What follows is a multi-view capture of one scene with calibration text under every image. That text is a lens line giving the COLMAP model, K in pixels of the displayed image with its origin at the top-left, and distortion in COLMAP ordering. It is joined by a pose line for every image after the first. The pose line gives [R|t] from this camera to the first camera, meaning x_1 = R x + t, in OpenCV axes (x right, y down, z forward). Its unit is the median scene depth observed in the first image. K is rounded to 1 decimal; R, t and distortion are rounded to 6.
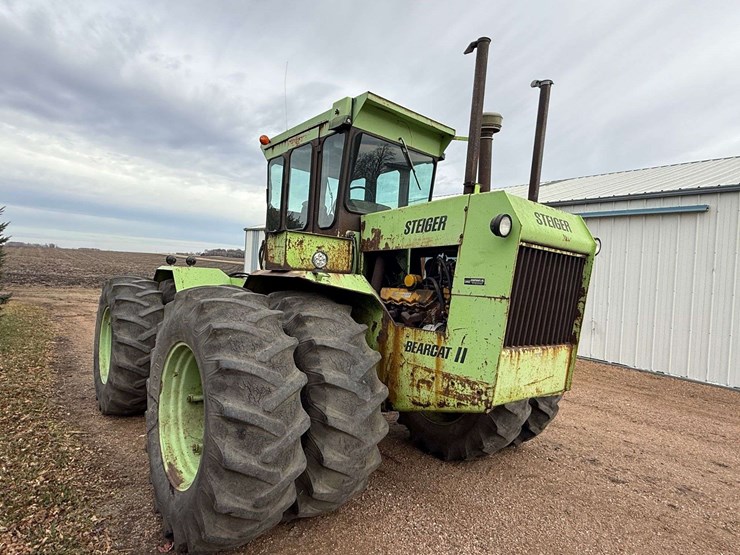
lens RADIAL K [[426.8, 0, 370.0], [0, 426.8, 277.5], [0, 0, 1]] dist [0.000947, -0.000374]
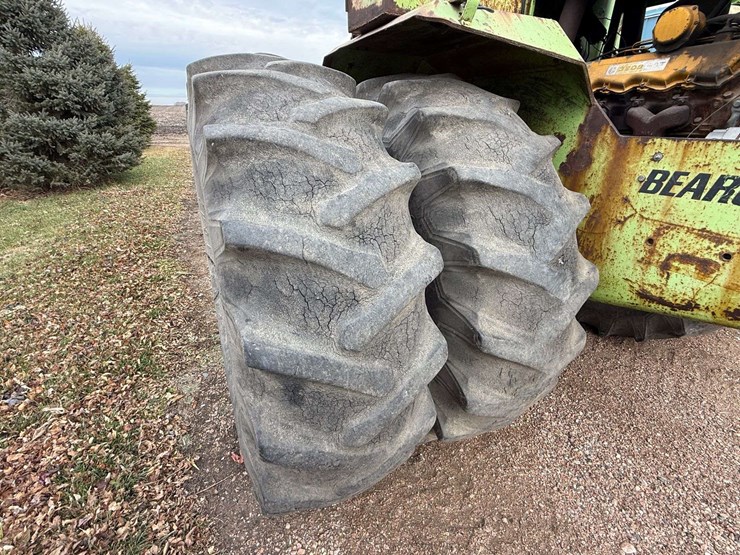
lens RADIAL K [[348.6, 0, 365.5], [0, 348.6, 273.8], [0, 0, 1]] dist [0.000726, -0.000041]
pose [[0.966676, 0.057002, -0.249576, -0.117792], [0.048709, 0.916135, 0.397900, 0.093423], [0.251327, -0.396797, 0.882829, 0.586507]]
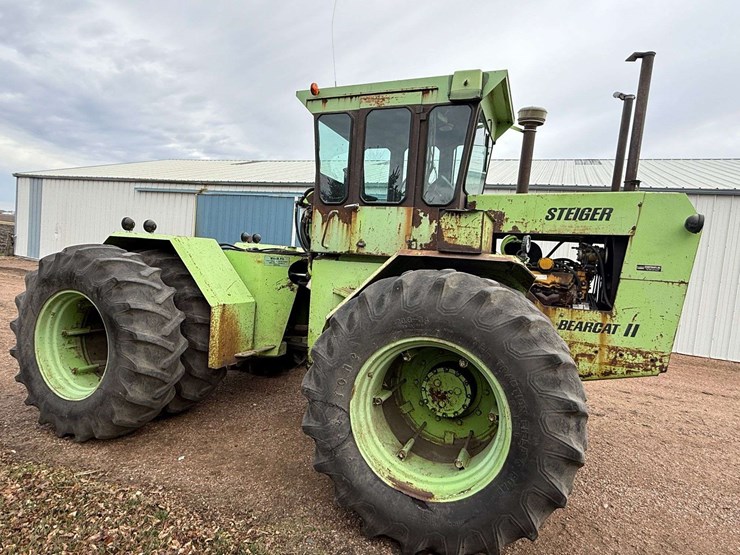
lens RADIAL K [[424.4, 0, 367.4], [0, 424.4, 281.4], [0, 0, 1]] dist [0.001492, -0.000116]
pose [[0.881882, -0.013737, 0.471269, -0.919344], [-0.027102, 0.996445, 0.079761, -0.024270], [-0.470690, -0.083112, 0.878375, 0.308306]]
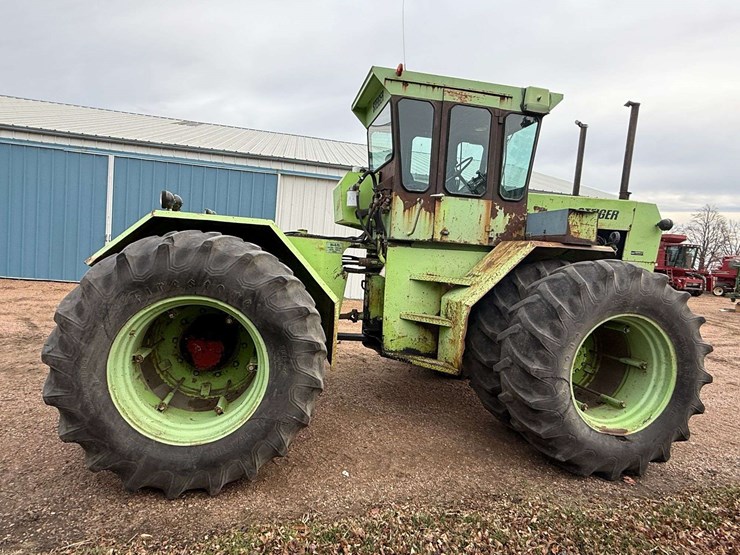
lens RADIAL K [[424.4, 0, 367.4], [0, 424.4, 281.4], [0, 0, 1]] dist [0.001492, -0.000116]
pose [[0.480455, -0.086075, 0.872785, -1.680812], [-0.048212, 0.991075, 0.124281, -0.035965], [-0.875693, -0.101790, 0.472017, 1.049750]]
